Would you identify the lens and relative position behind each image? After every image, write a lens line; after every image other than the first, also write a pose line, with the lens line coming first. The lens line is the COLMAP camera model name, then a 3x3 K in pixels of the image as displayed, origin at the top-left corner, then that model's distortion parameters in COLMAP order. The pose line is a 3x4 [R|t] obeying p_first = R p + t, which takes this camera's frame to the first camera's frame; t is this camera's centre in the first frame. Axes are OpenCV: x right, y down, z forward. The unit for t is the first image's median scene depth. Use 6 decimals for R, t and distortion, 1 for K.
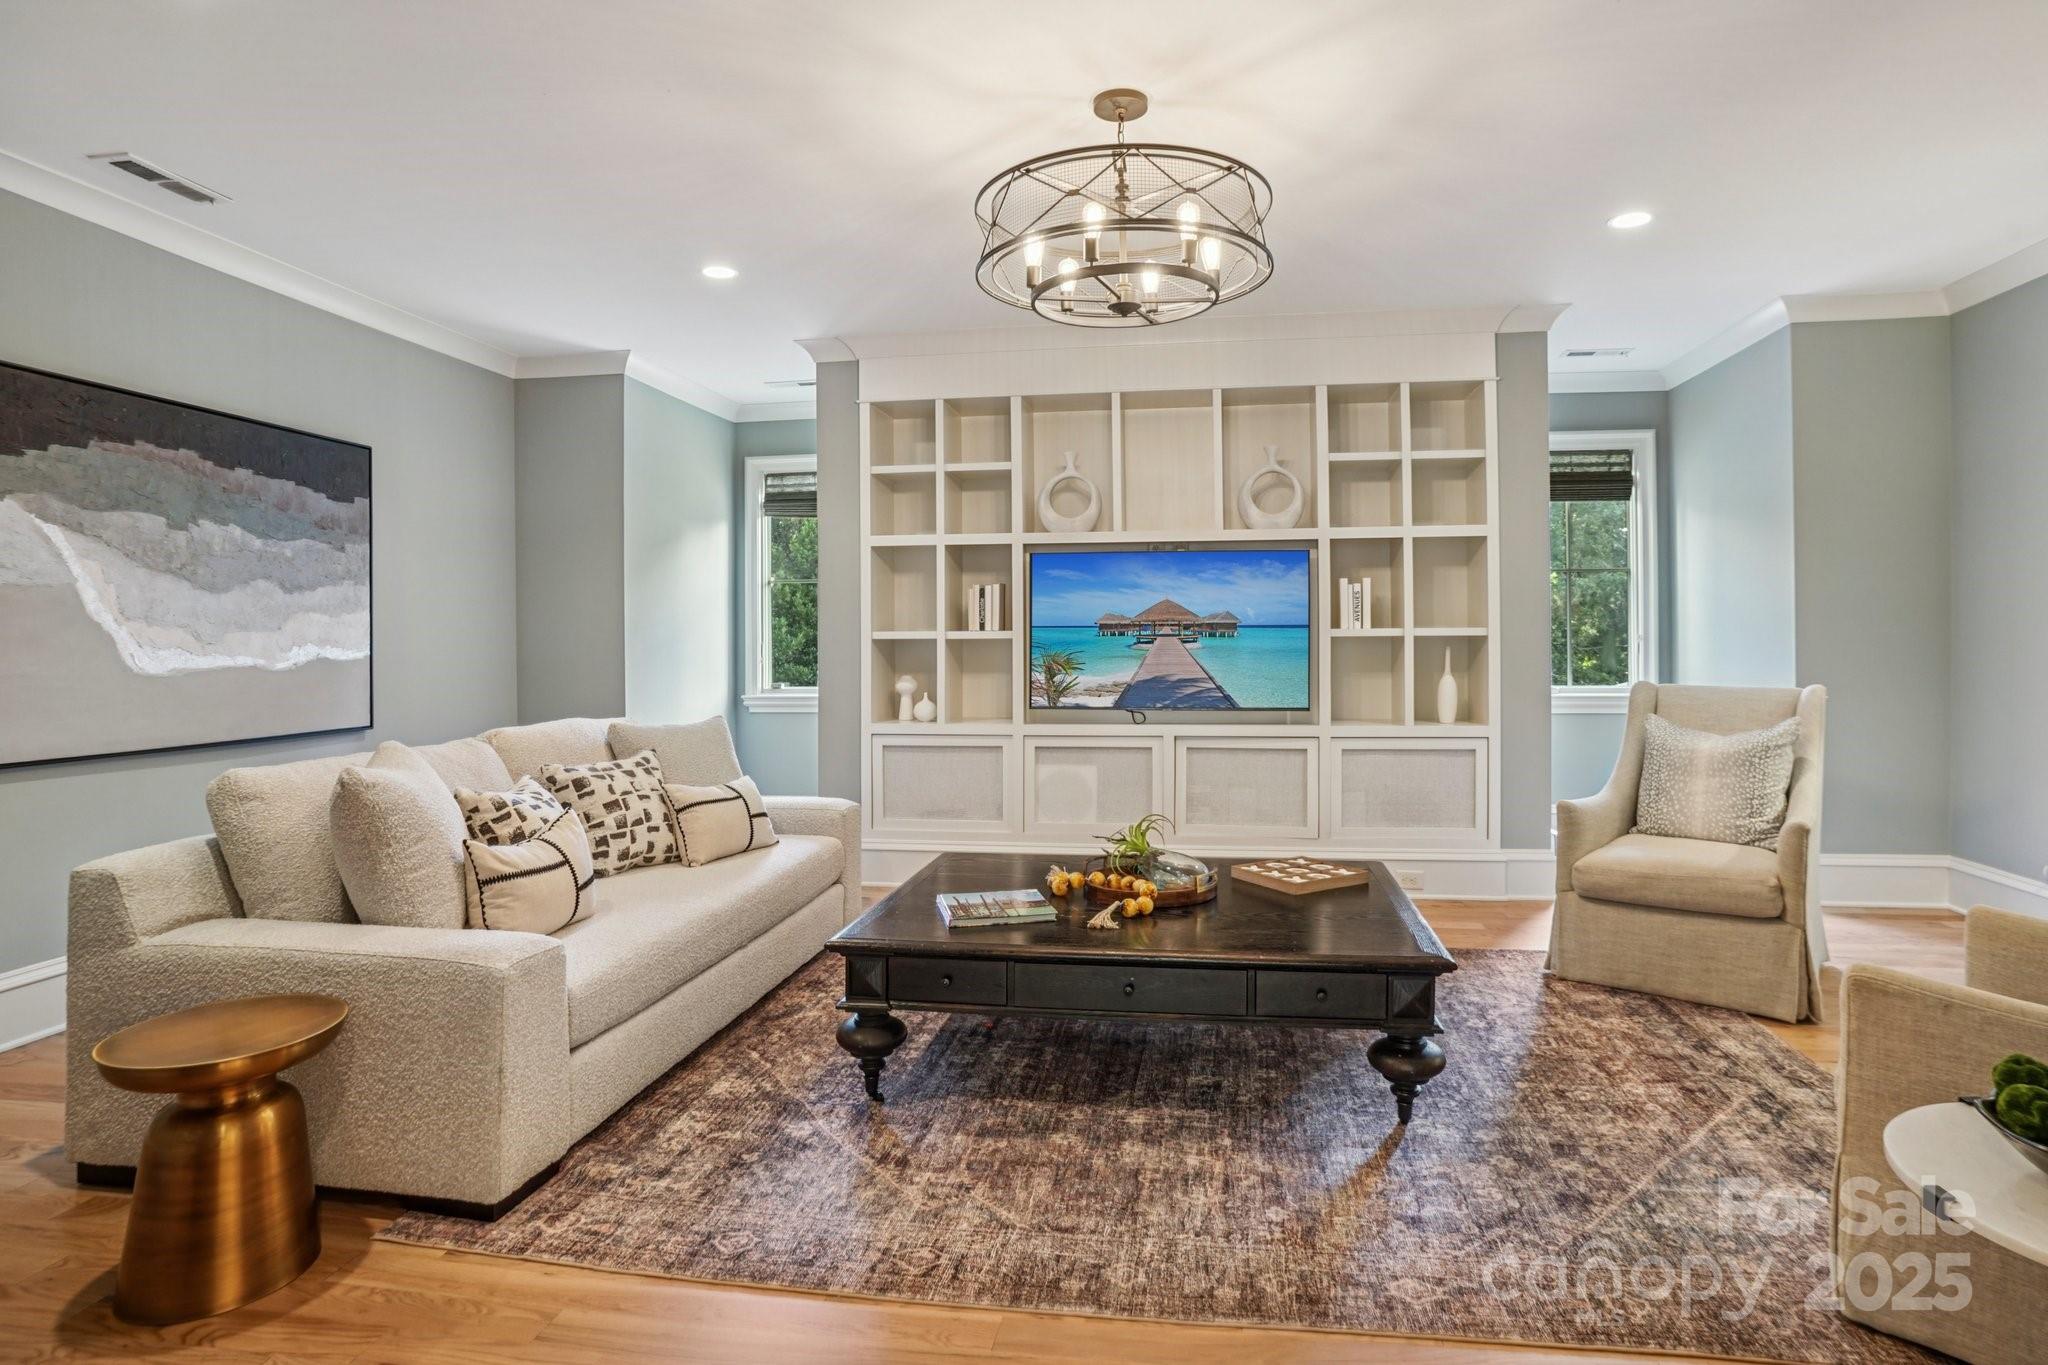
lens RADIAL K [[1096.2, 0, 1025.0], [0, 1096.2, 637.0], [0, 0, 1]] dist [-0.039648, 0.000412]
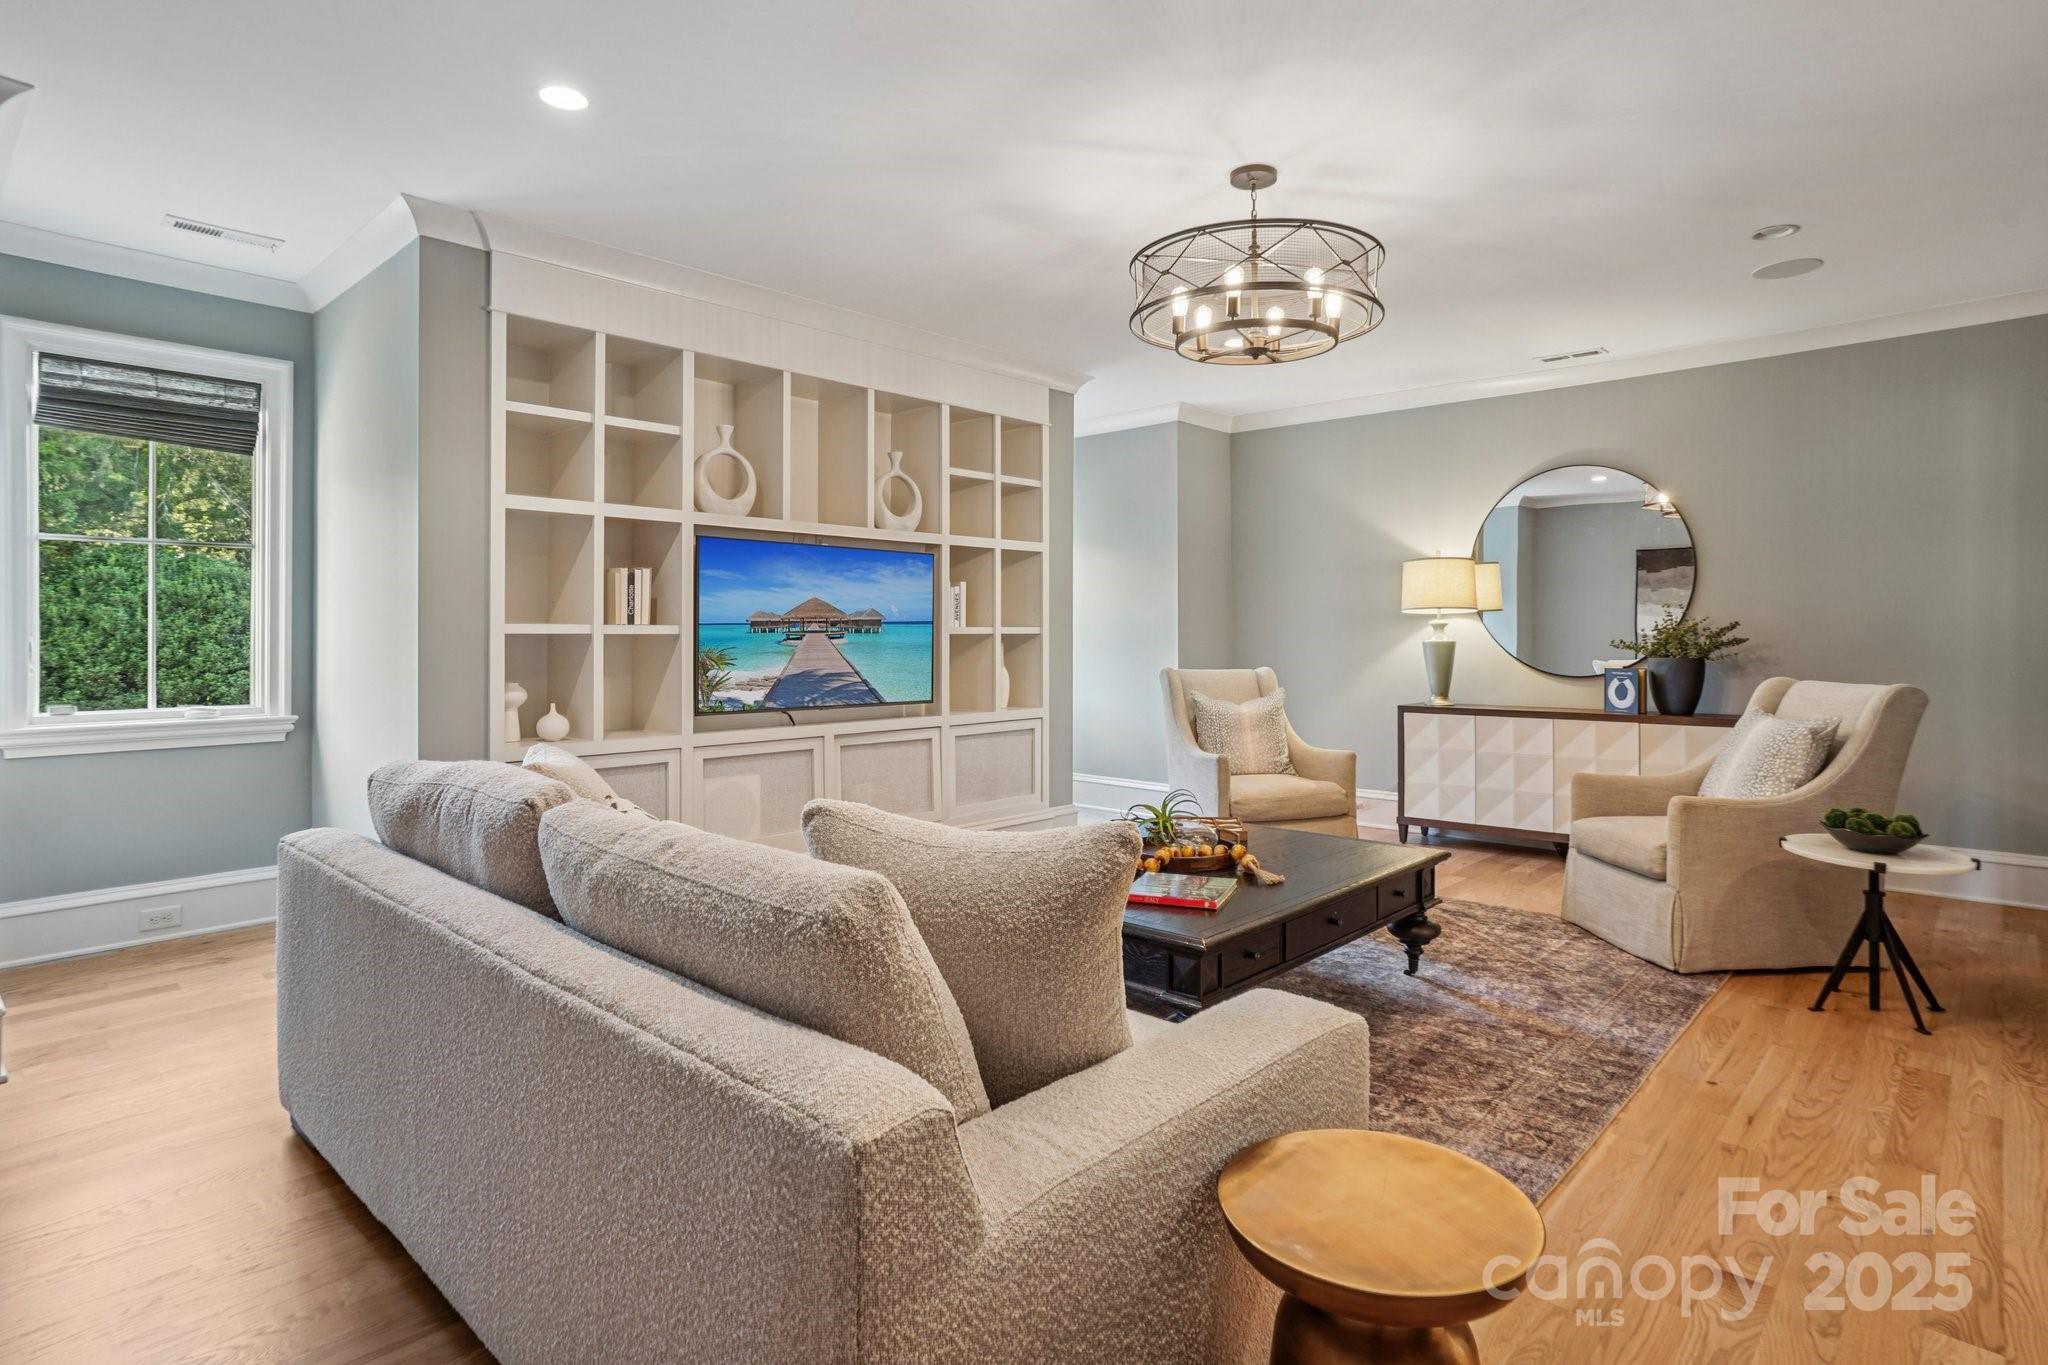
lens RADIAL K [[1096.2, 0, 1025.0], [0, 1096.2, 637.0], [0, 0, 1]] dist [-0.039648, 0.000412]
pose [[0.565295, 0.002382, 0.824885, -0.579220], [-0.005235, 0.999986, 0.000700, 0.001539], [-0.824872, -0.004714, 0.565300, 0.312807]]
